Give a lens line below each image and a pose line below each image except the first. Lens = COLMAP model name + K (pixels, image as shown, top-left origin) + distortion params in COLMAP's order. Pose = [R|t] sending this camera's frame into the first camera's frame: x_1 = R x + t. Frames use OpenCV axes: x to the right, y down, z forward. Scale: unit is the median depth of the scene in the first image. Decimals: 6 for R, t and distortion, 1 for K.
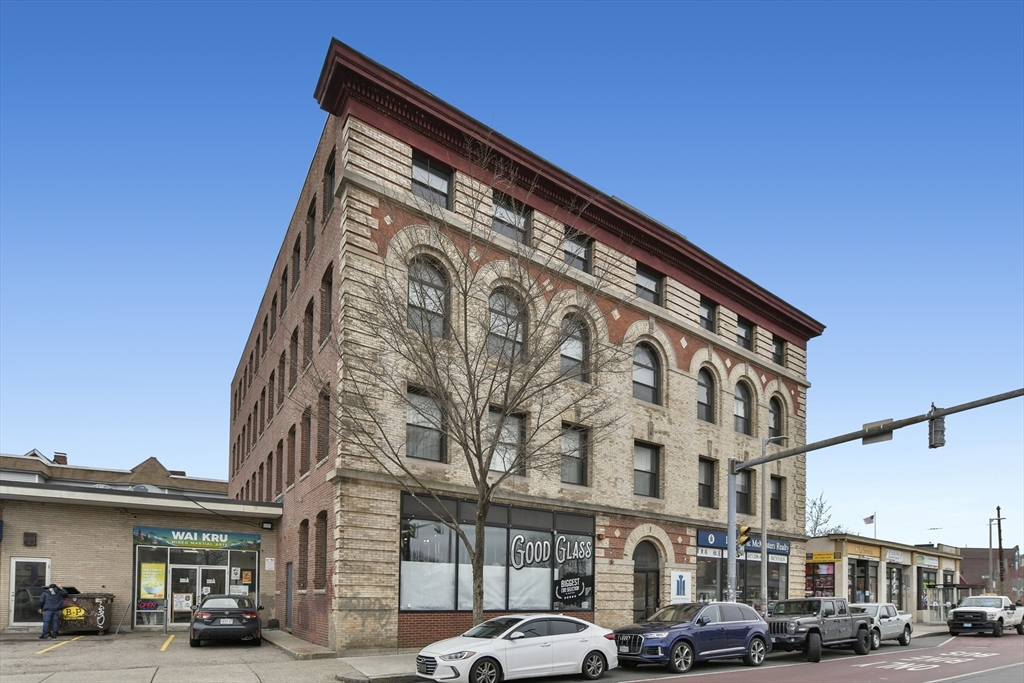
lens RADIAL K [[452.1, 0, 514.0], [0, 452.1, 334.6], [0, 0, 1]] dist [-0.001383, -0.000086]
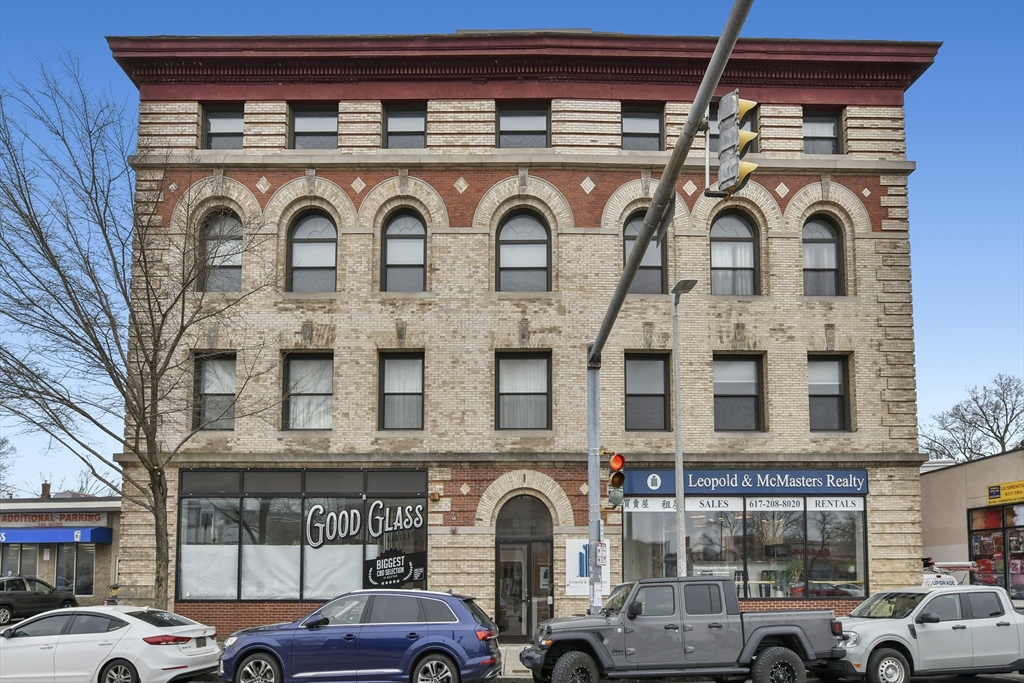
lens RADIAL K [[495.3, 0, 511.9], [0, 495.3, 315.5], [0, 0, 1]] dist [-0.004947, -0.000859]
pose [[0.836229, -0.271117, -0.476672, 0.701814], [0.285953, 0.957286, -0.042826, 0.236932], [0.467922, -0.100493, 0.878037, 0.398309]]
